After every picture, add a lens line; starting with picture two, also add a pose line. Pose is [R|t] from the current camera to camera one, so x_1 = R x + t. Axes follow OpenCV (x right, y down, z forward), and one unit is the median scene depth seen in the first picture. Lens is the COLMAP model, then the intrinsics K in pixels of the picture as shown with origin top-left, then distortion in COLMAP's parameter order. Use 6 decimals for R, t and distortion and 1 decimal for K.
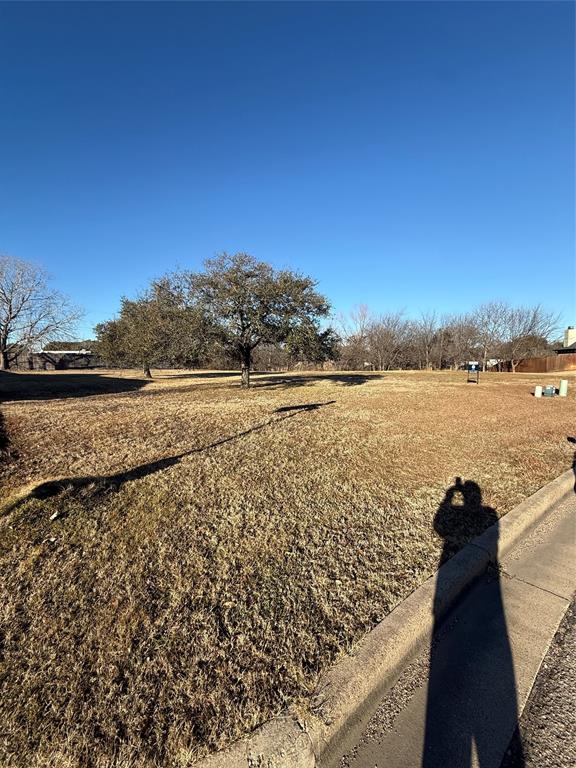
lens RADIAL K [[307.3, 0, 288.9], [0, 307.3, 383.8], [0, 0, 1]] dist [-0.001499, 0.000706]
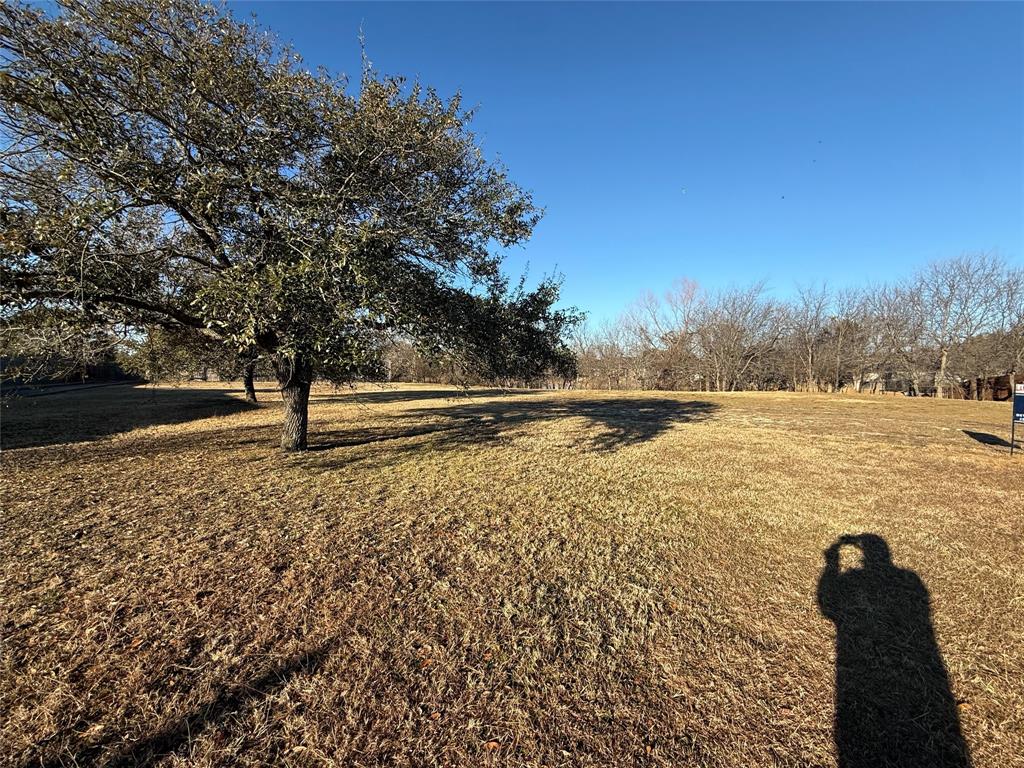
lens RADIAL K [[409.7, 0, 510.3], [0, 409.7, 383.4], [0, 0, 1]] dist [-0.001499, 0.000706]
pose [[0.982034, 0.014507, -0.188148, 0.062719], [-0.022551, 0.998918, -0.040682, -0.016922], [0.187354, 0.044194, 0.981298, 0.185758]]
